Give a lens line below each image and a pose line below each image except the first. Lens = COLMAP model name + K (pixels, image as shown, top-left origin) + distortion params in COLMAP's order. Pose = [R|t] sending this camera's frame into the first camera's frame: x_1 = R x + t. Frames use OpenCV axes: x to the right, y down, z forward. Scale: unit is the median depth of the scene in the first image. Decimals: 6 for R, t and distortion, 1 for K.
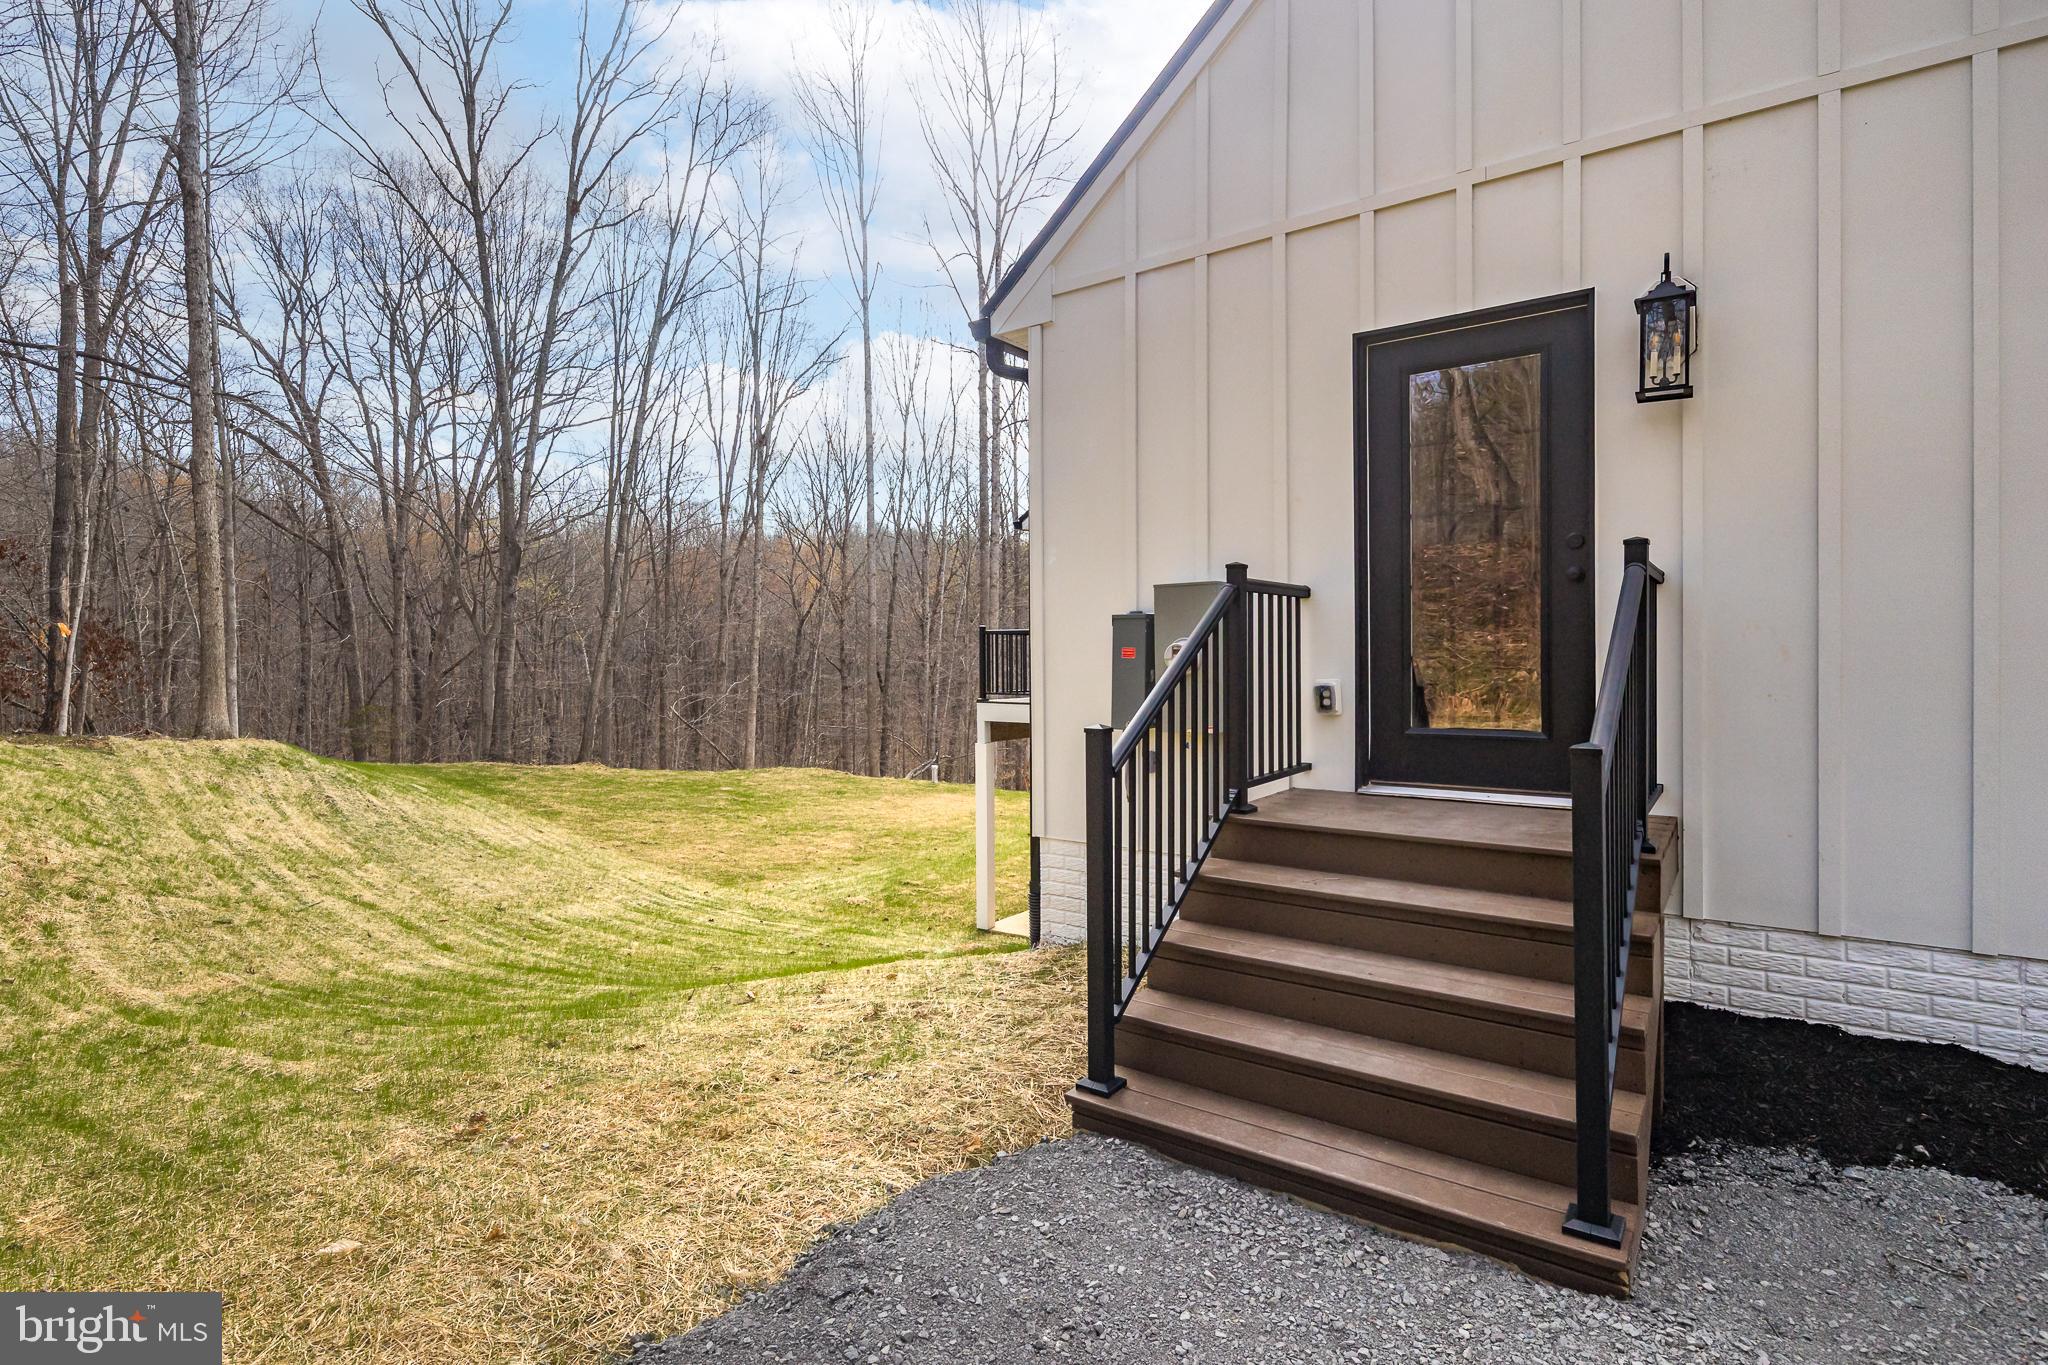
lens RADIAL K [[1019.9, 0, 1028.1], [0, 1019.9, 684.2], [0, 0, 1]] dist [0.002575, -0.000262]
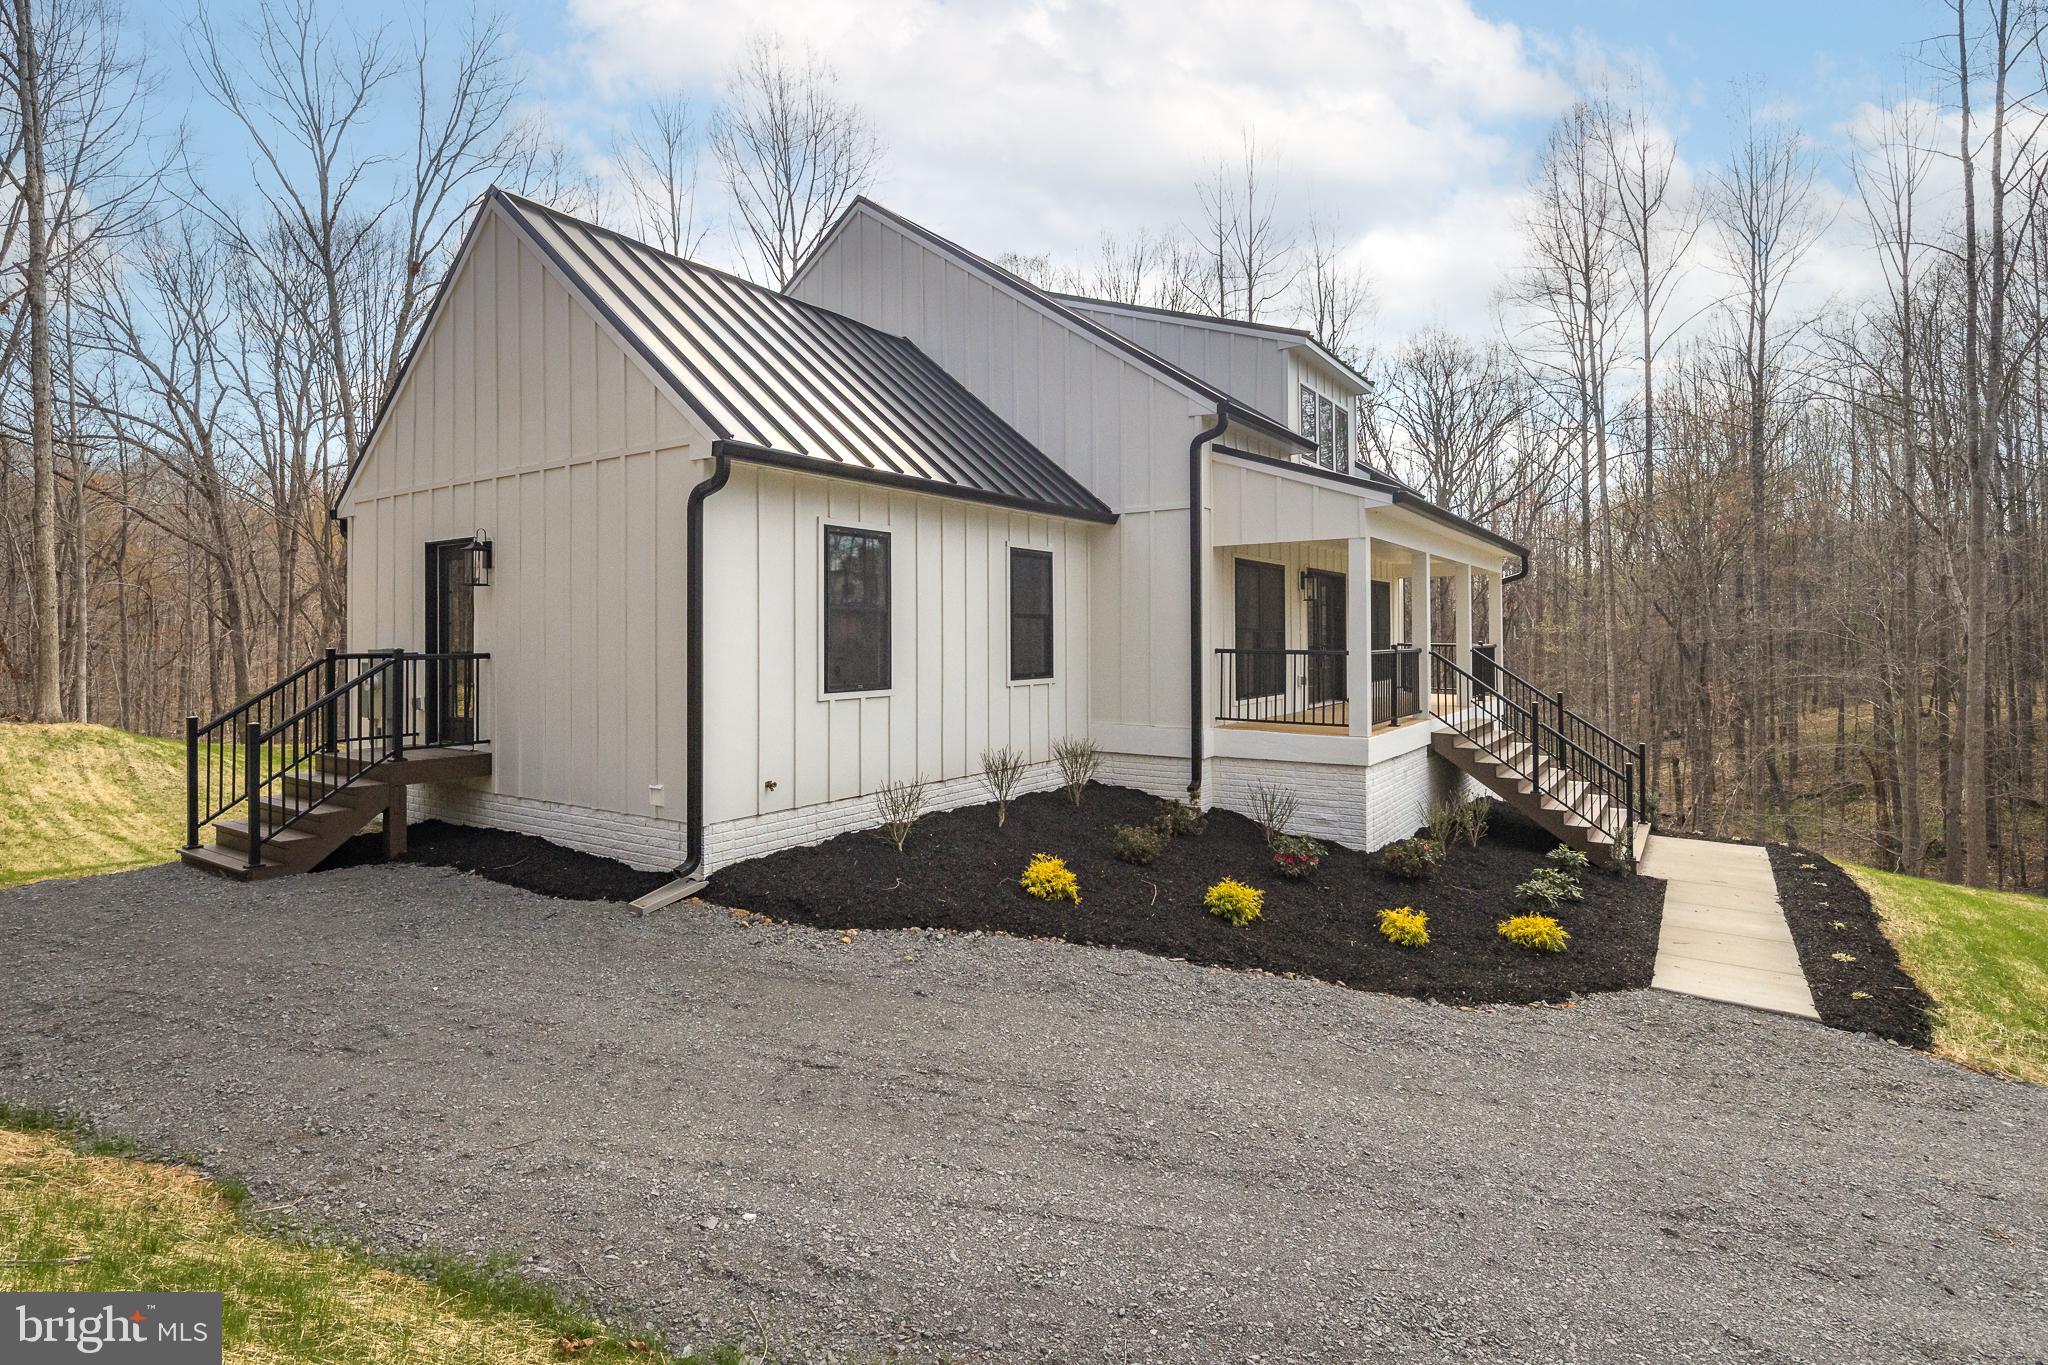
lens RADIAL K [[1021.7, 0, 1019.8], [0, 1021.7, 652.9], [0, 0, 1]] dist [0.005184, -0.000803]
pose [[0.999719, 0.002971, 0.023526, 0.440196], [-0.002596, 0.999869, -0.015970, -0.019538], [-0.023570, 0.015905, 0.999596, -0.361515]]
